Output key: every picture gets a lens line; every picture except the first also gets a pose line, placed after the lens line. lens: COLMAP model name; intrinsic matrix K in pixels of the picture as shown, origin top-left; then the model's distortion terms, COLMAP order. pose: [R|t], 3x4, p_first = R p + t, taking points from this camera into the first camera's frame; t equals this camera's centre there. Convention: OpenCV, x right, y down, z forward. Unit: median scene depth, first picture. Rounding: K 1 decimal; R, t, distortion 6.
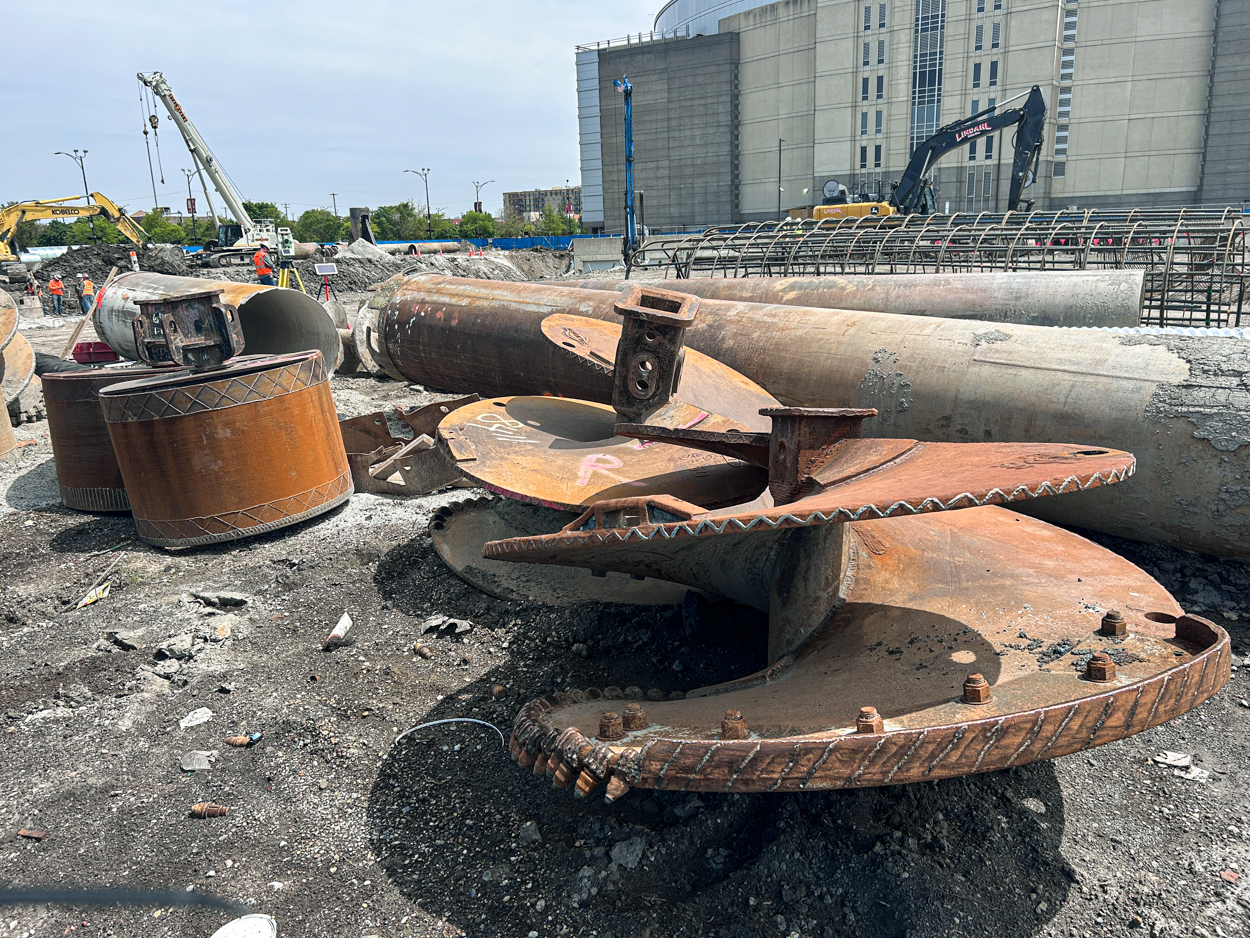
lens RADIAL K [[927.7, 0, 626.0], [0, 927.7, 471.4], [0, 0, 1]] dist [0.037681, -0.036193]
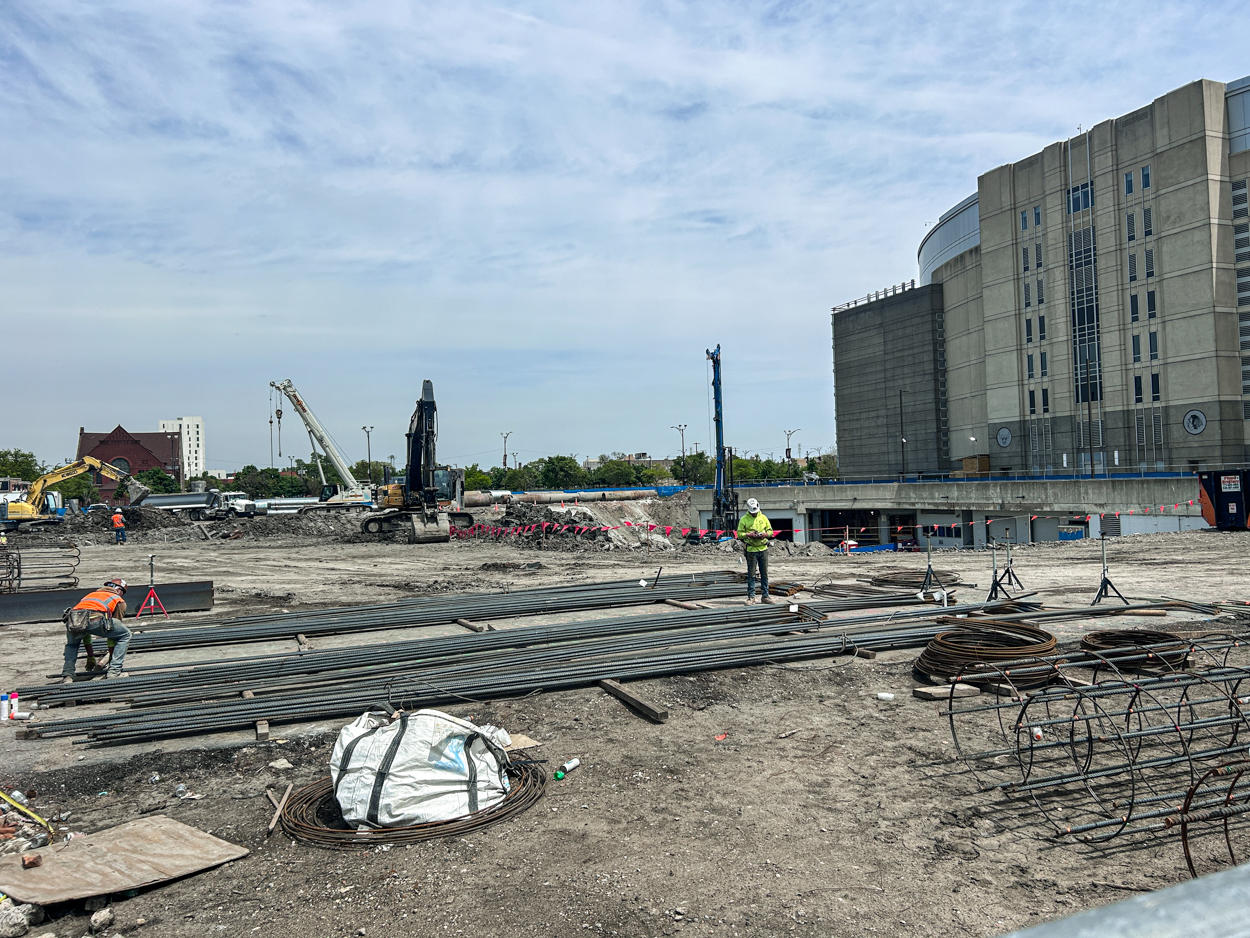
lens RADIAL K [[927.7, 0, 624.9], [0, 927.7, 456.8], [0, 0, 1]] dist [0.037681, -0.036193]
pose [[0.843481, -0.012044, -0.537023, 0.420153], [-0.127797, 0.966543, -0.222404, -0.043149], [0.521735, 0.256223, 0.813721, 0.097922]]
